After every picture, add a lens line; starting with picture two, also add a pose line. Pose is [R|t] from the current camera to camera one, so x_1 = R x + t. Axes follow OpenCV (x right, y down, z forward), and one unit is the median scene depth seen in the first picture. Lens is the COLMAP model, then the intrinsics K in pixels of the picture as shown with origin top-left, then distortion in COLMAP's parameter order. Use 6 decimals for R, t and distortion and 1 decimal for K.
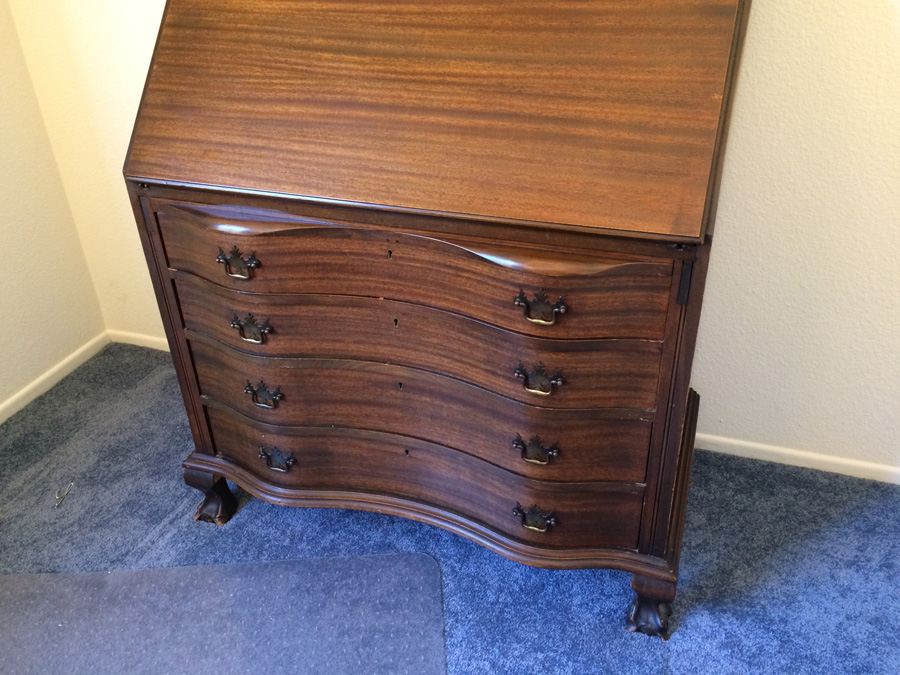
lens RADIAL K [[772.8, 0, 450.0], [0, 772.8, 337.5], [0, 0, 1]] dist [0.087512, -0.122853]
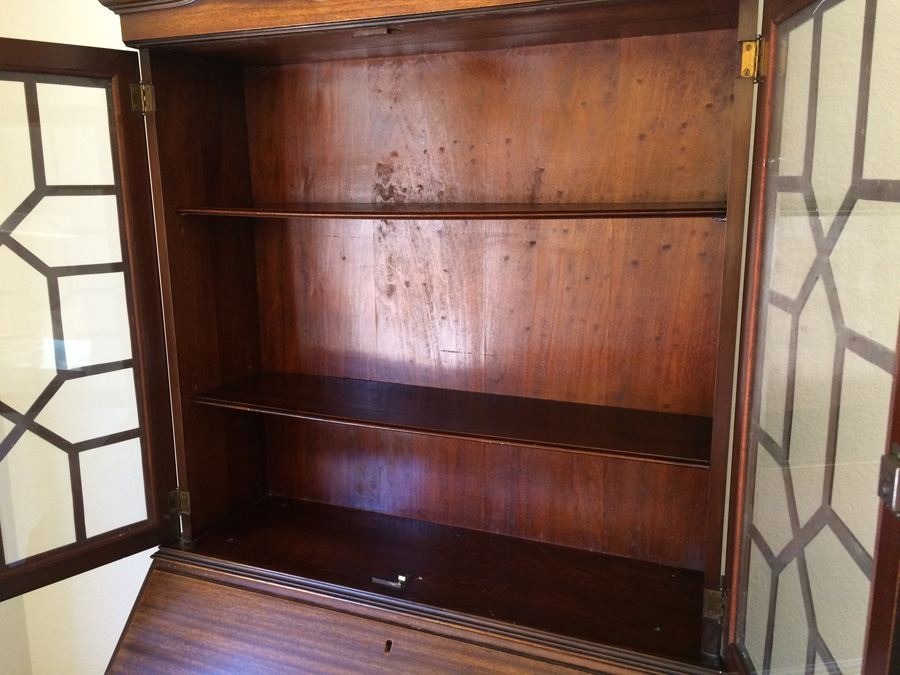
lens RADIAL K [[772.8, 0, 450.0], [0, 772.8, 337.5], [0, 0, 1]] dist [0.087512, -0.122853]
pose [[0.997808, 0.036009, -0.055521, 0.086386], [-0.052772, 0.939212, -0.339257, -0.486789], [0.039929, 0.341443, 0.939054, -0.021112]]
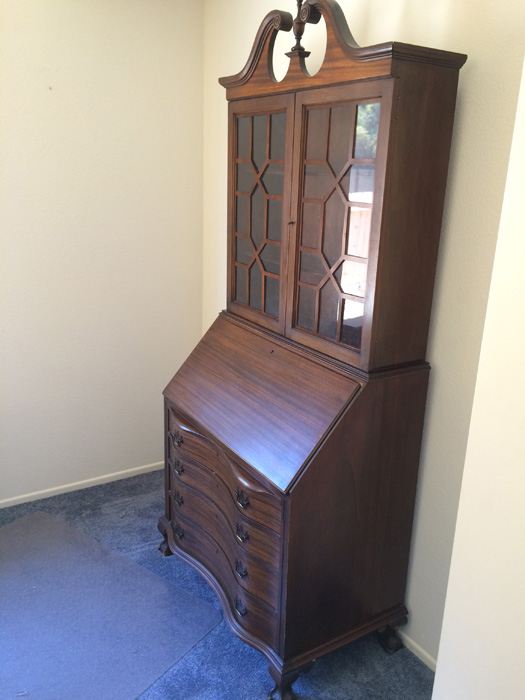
lens RADIAL K [[601.1, 0, 262.5], [0, 601.1, 350.0], [0, 0, 1]] dist [0.087512, -0.122853]
pose [[0.779175, 0.236275, -0.580569, 0.996399], [-0.372846, 0.919260, -0.126280, -0.219213], [0.503857, 0.314857, 0.804359, -0.477256]]
